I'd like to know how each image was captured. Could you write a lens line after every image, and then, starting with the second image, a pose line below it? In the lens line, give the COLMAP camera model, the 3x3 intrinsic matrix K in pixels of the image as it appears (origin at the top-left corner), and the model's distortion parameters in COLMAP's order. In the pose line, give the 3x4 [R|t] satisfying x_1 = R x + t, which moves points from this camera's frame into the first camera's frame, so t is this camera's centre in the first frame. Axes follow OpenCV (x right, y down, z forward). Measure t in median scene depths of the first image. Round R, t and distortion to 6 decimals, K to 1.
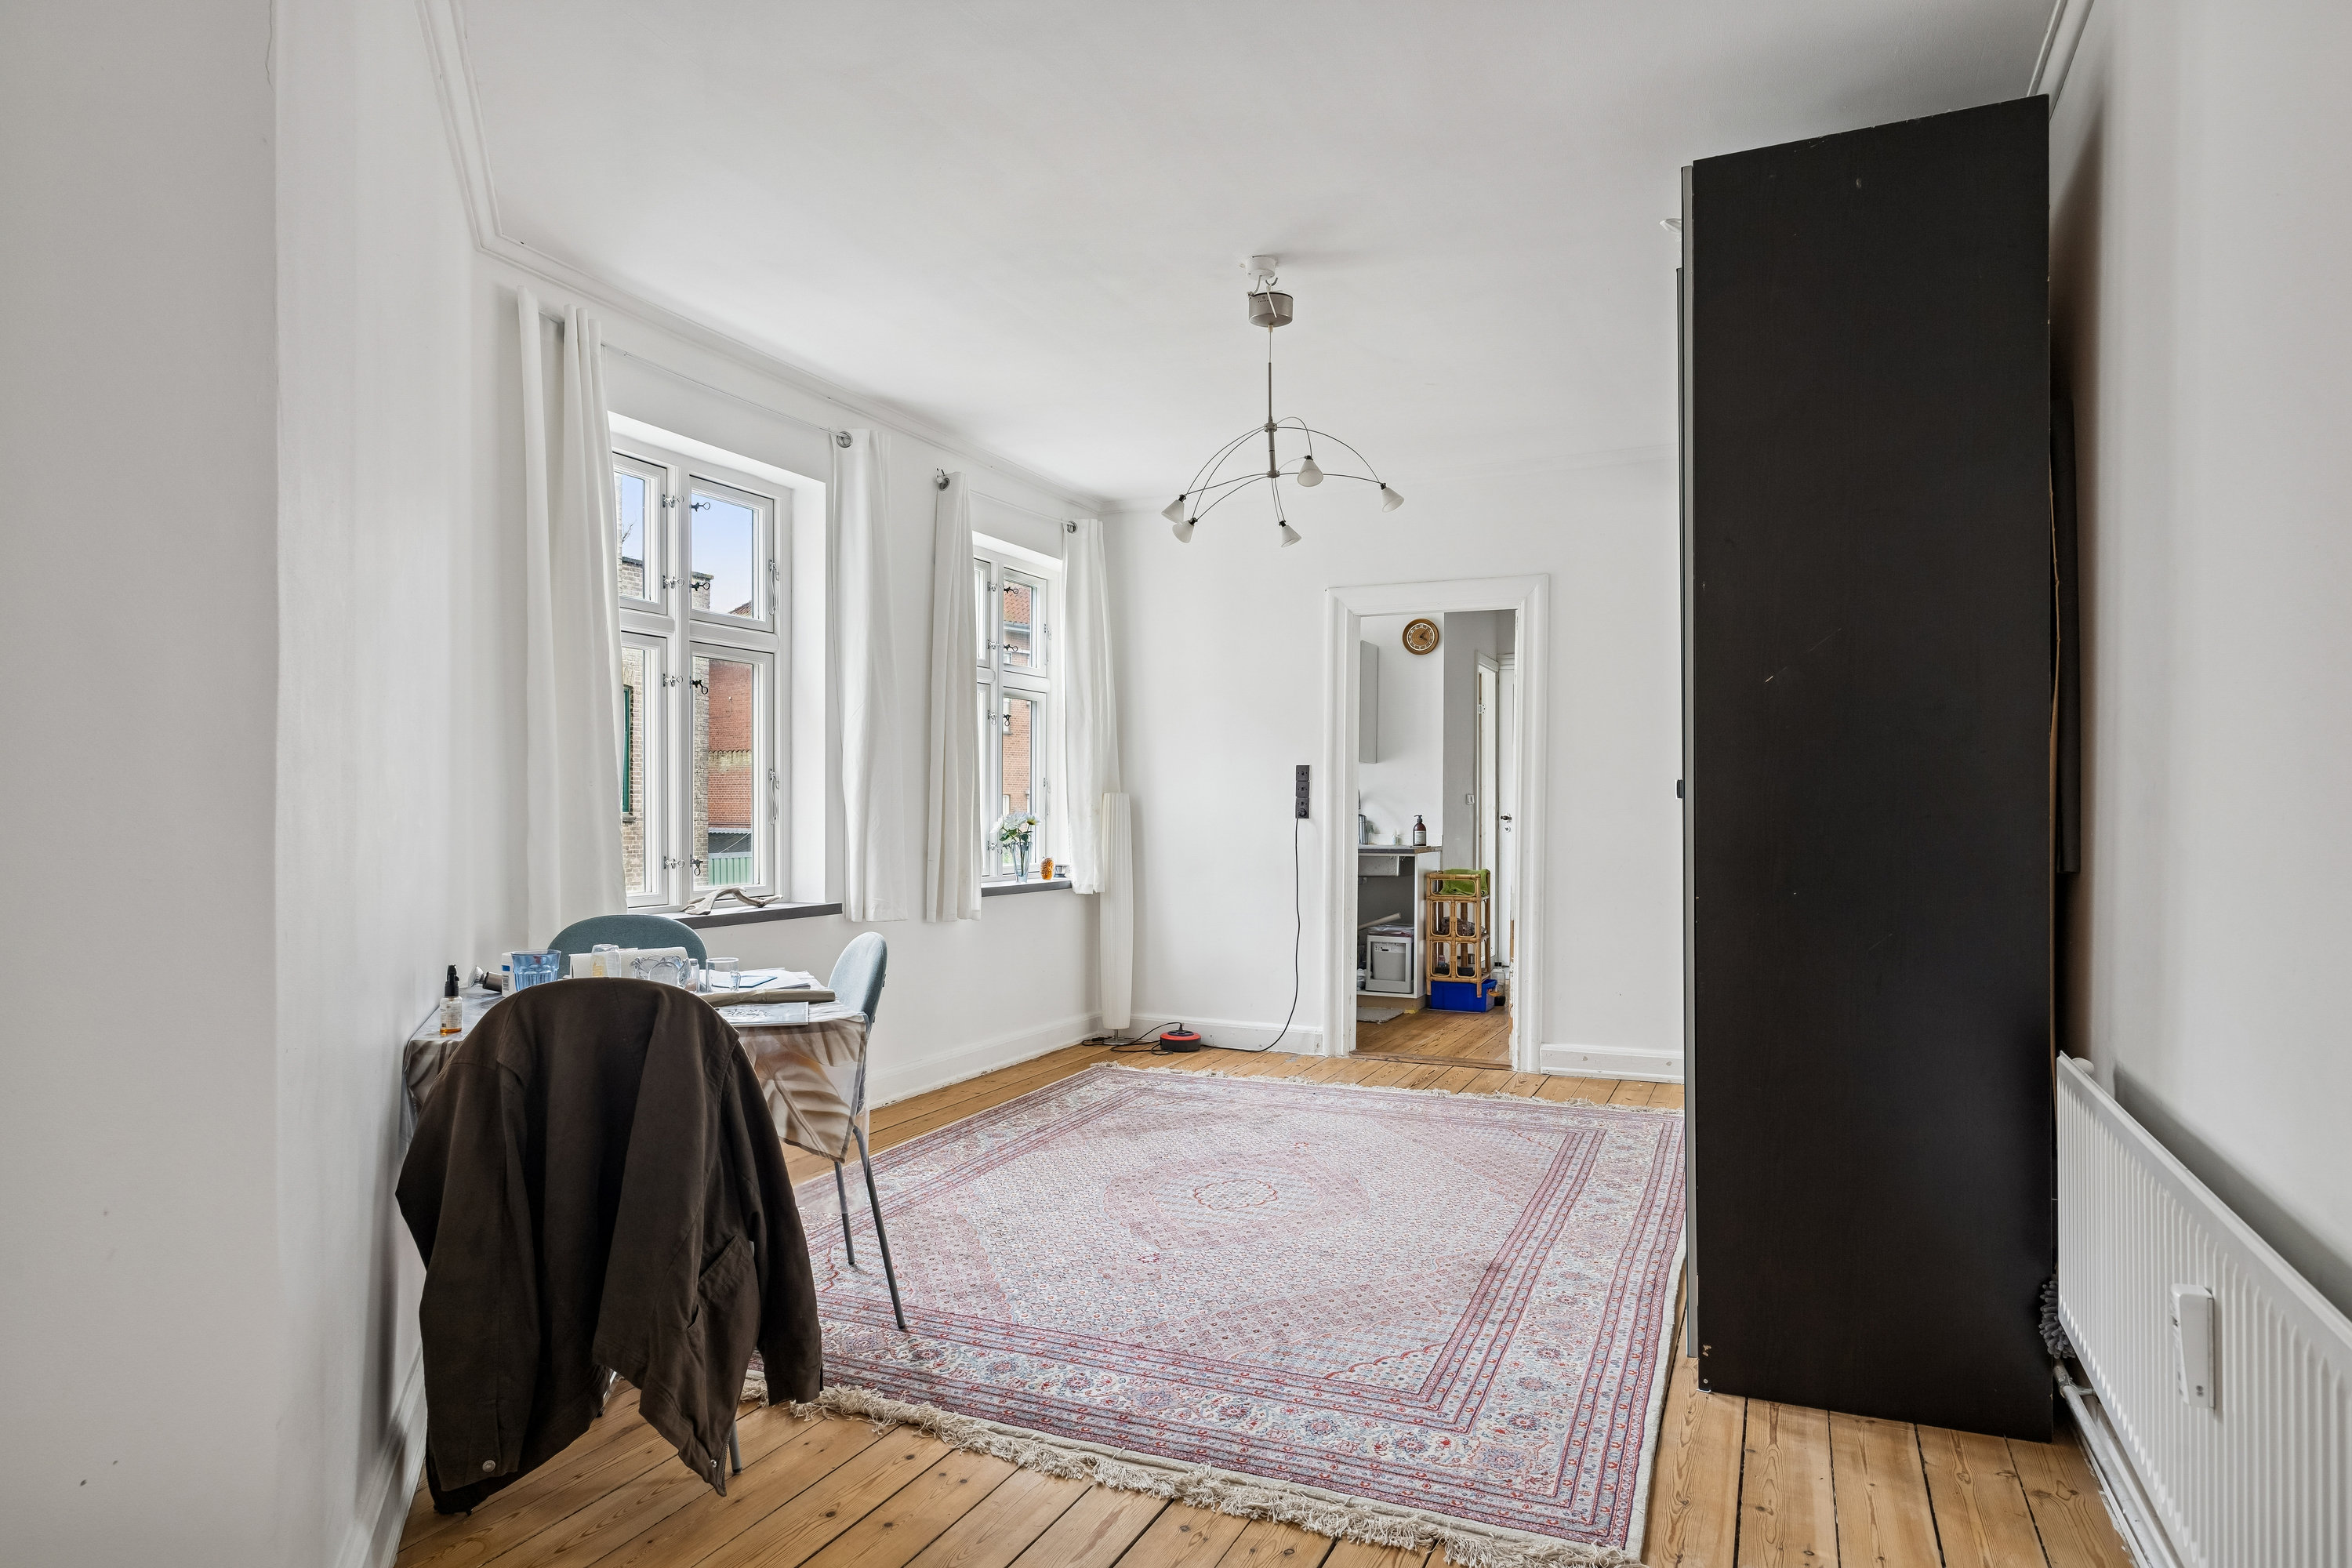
lens RADIAL K [[1328.9, 0, 1174.9], [0, 1328.9, 796.6], [0, 0, 1]] dist [0.000420, -0.001224]
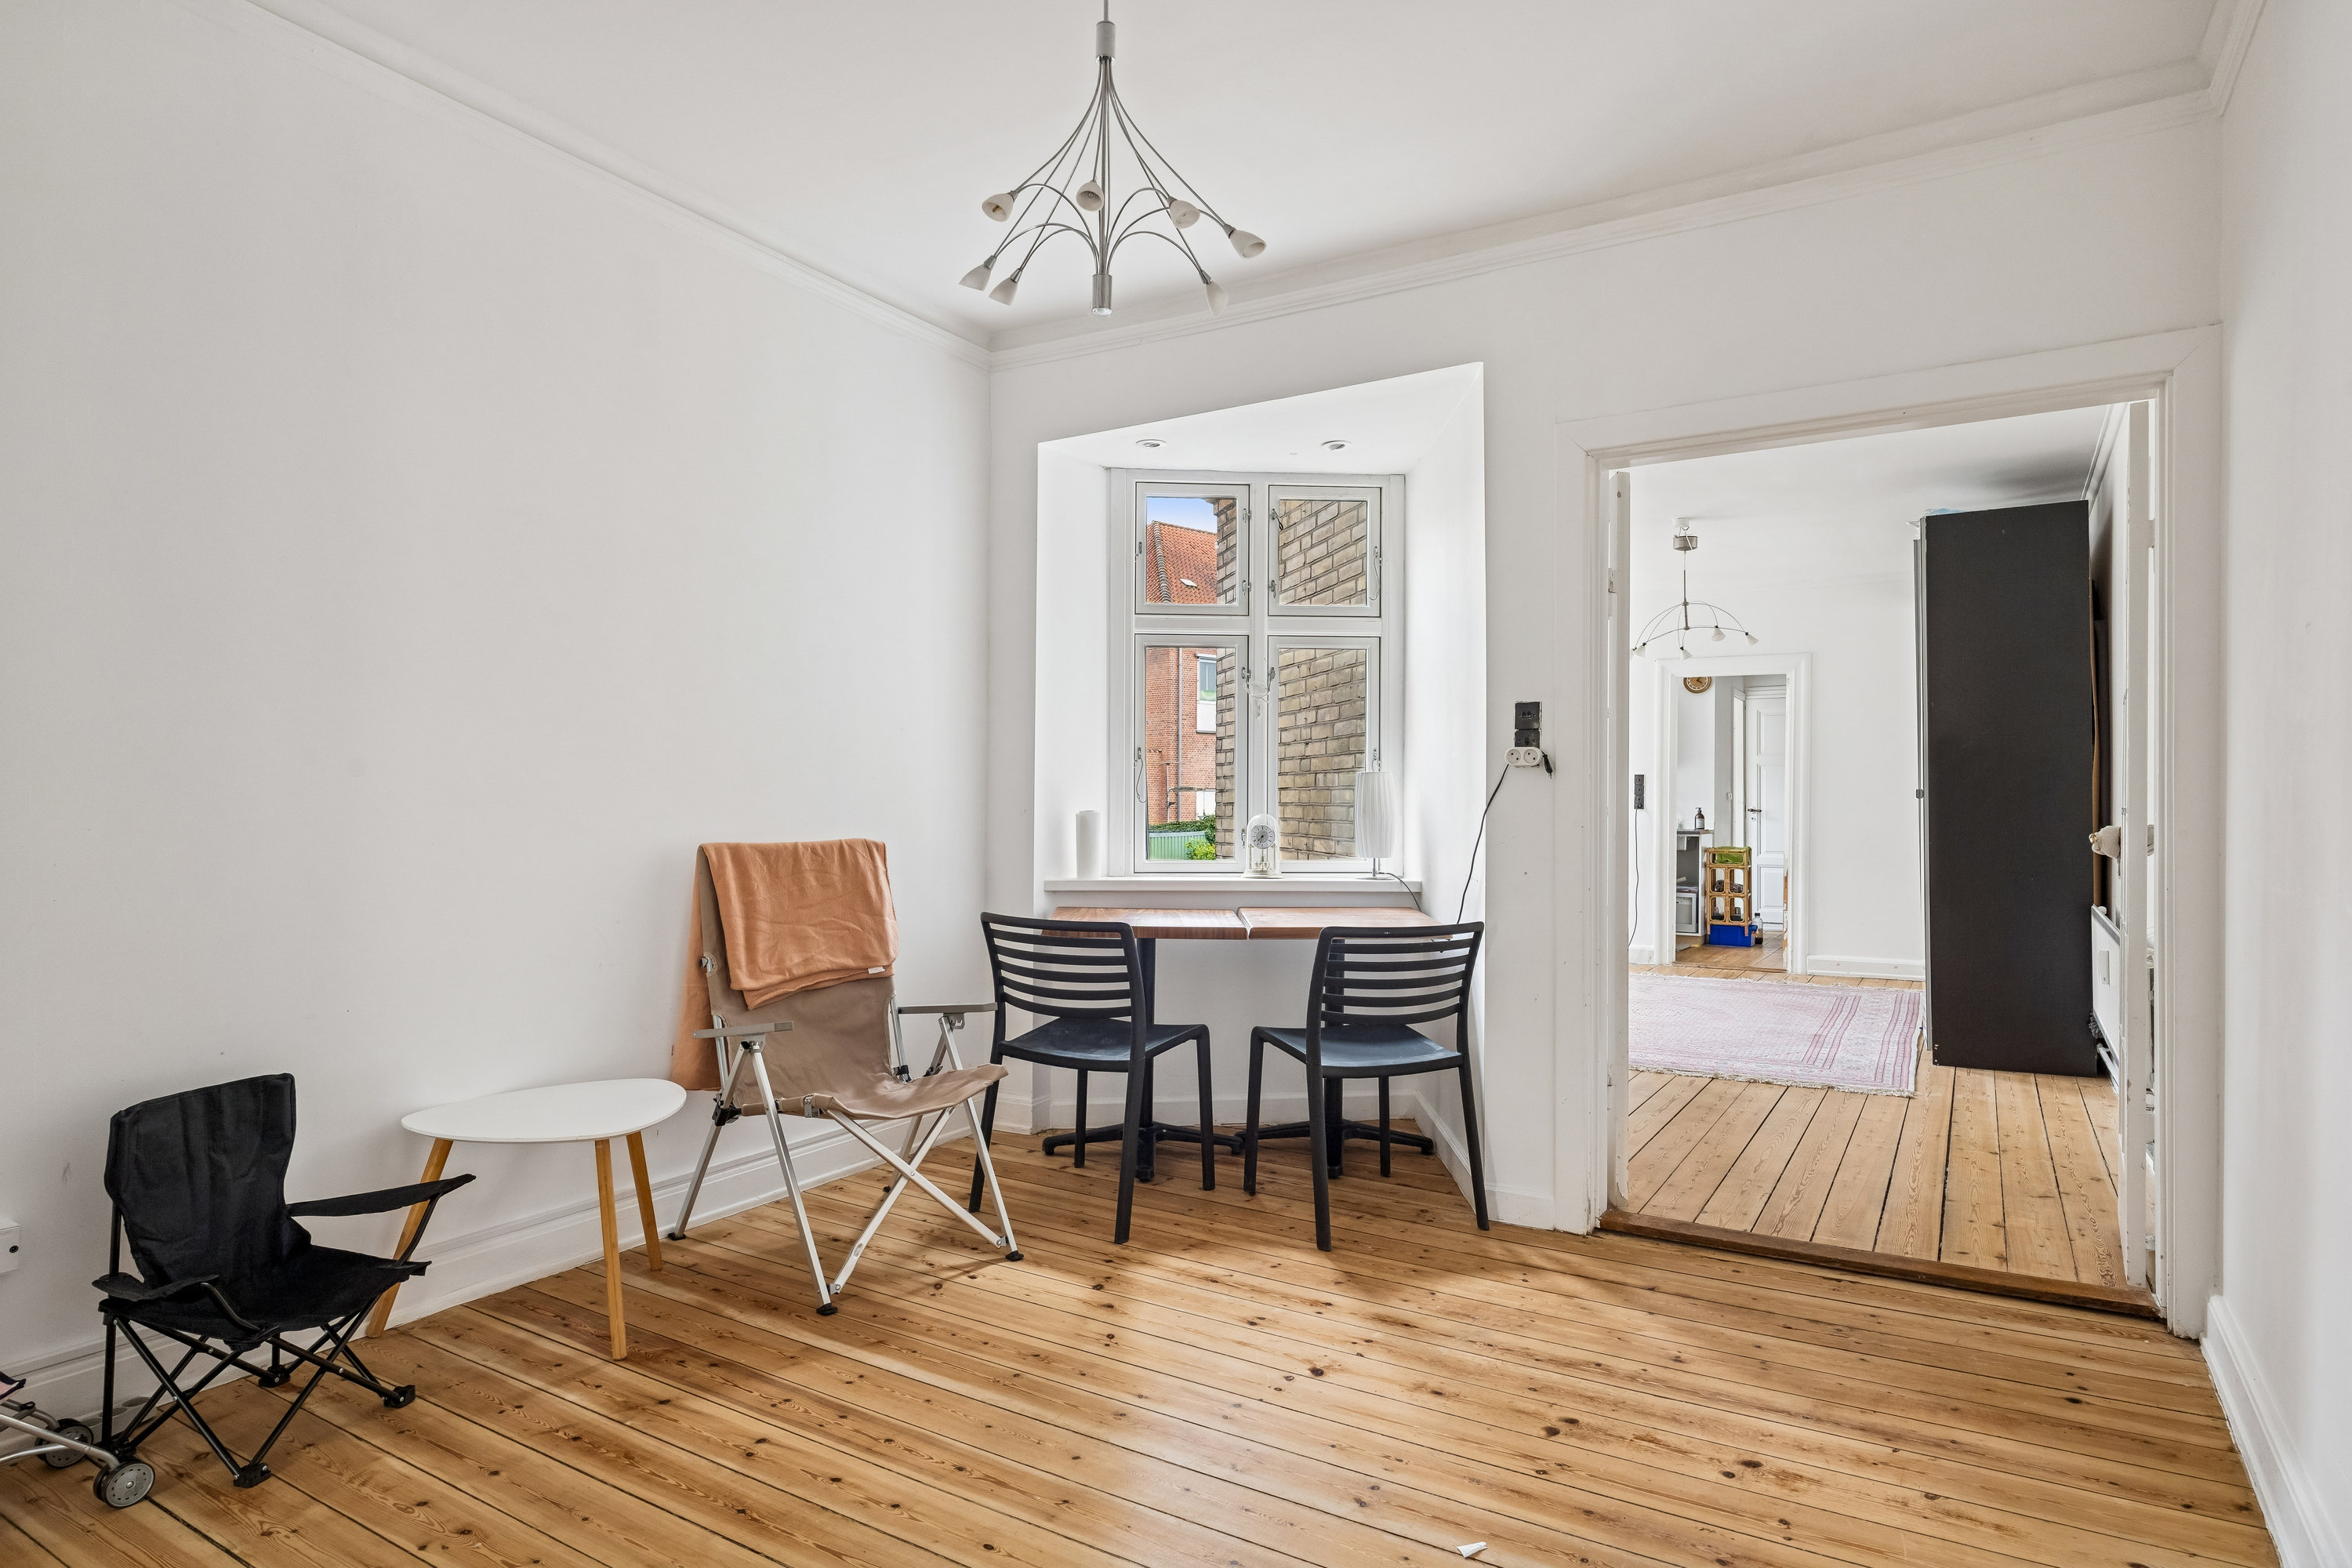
lens RADIAL K [[1293.0, 0, 1176.0], [0, 1293.0, 771.5], [0, 0, 1]] dist [-0.003167, -0.001194]
pose [[0.991973, -0.000996, -0.126448, -0.256868], [-0.000863, 0.999892, -0.014648, -0.005119], [0.126449, 0.014640, 0.991865, -0.572391]]
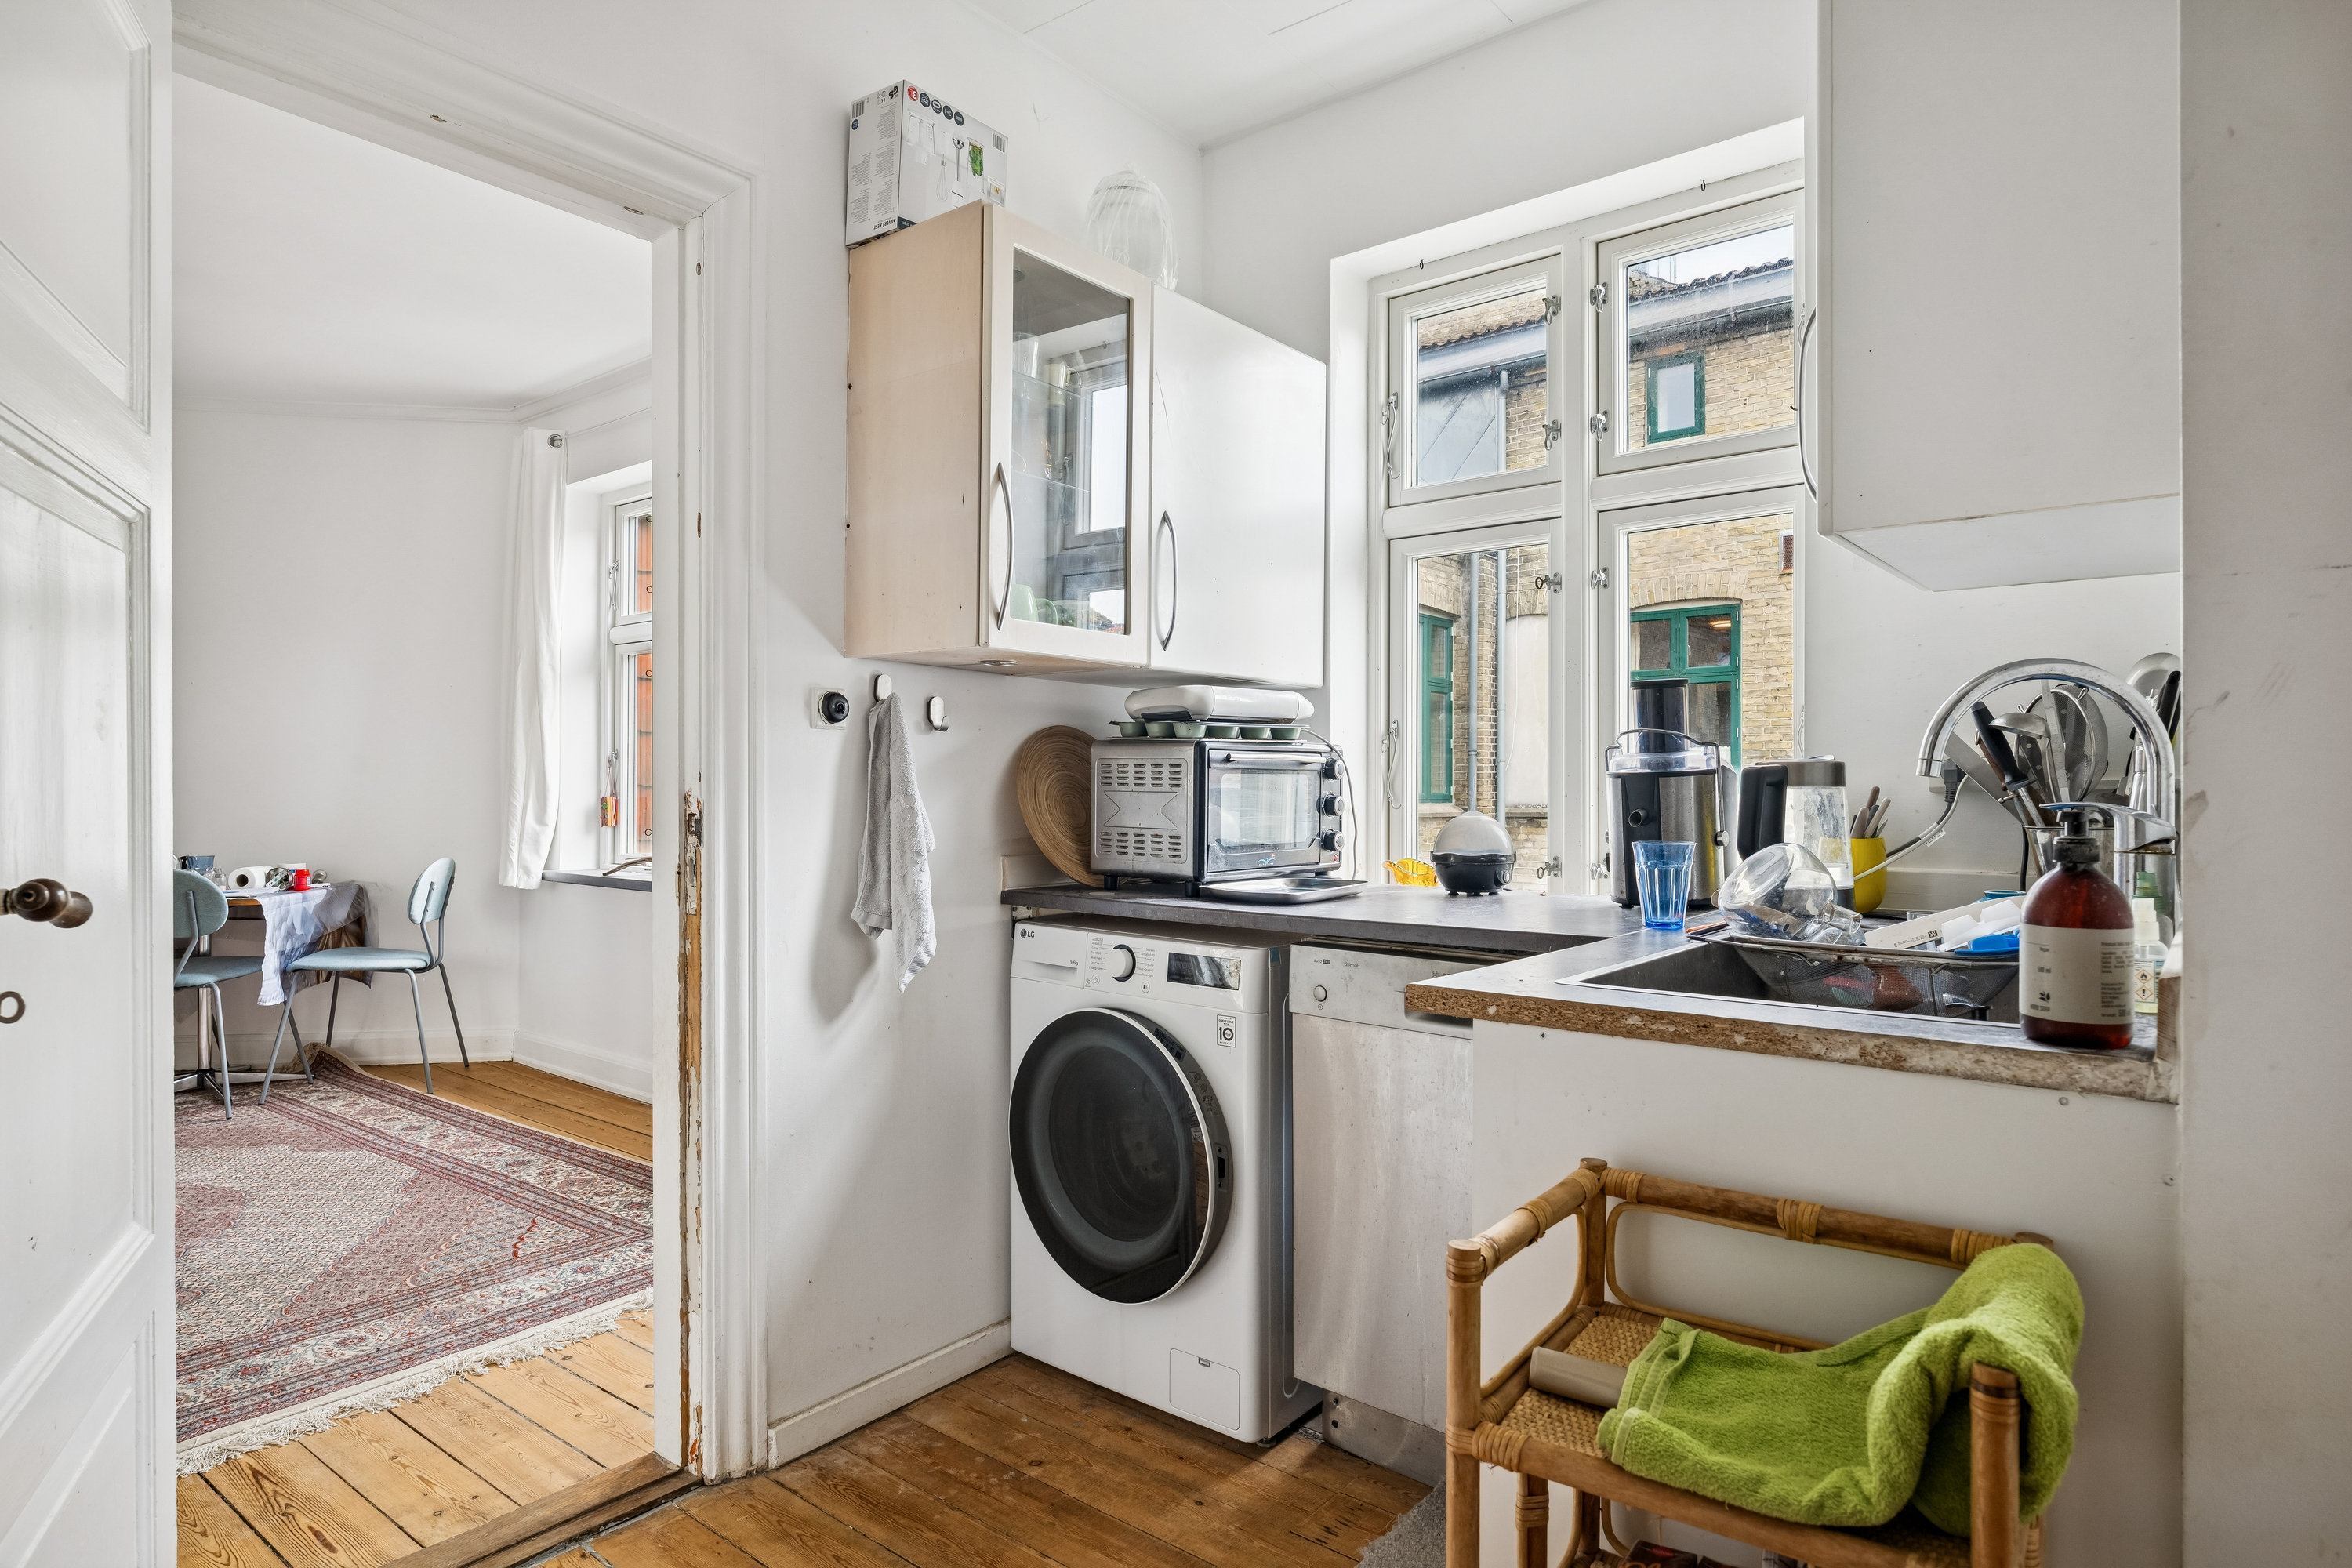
lens RADIAL K [[1328.9, 0, 1174.9], [0, 1328.9, 796.6], [0, 0, 1]] dist [0.000420, -0.001224]
pose [[-0.241884, -0.005844, -0.970288, 0.451772], [0.000588, 0.999981, -0.006170, 0.018095], [0.970305, -0.002063, -0.241876, 1.225929]]
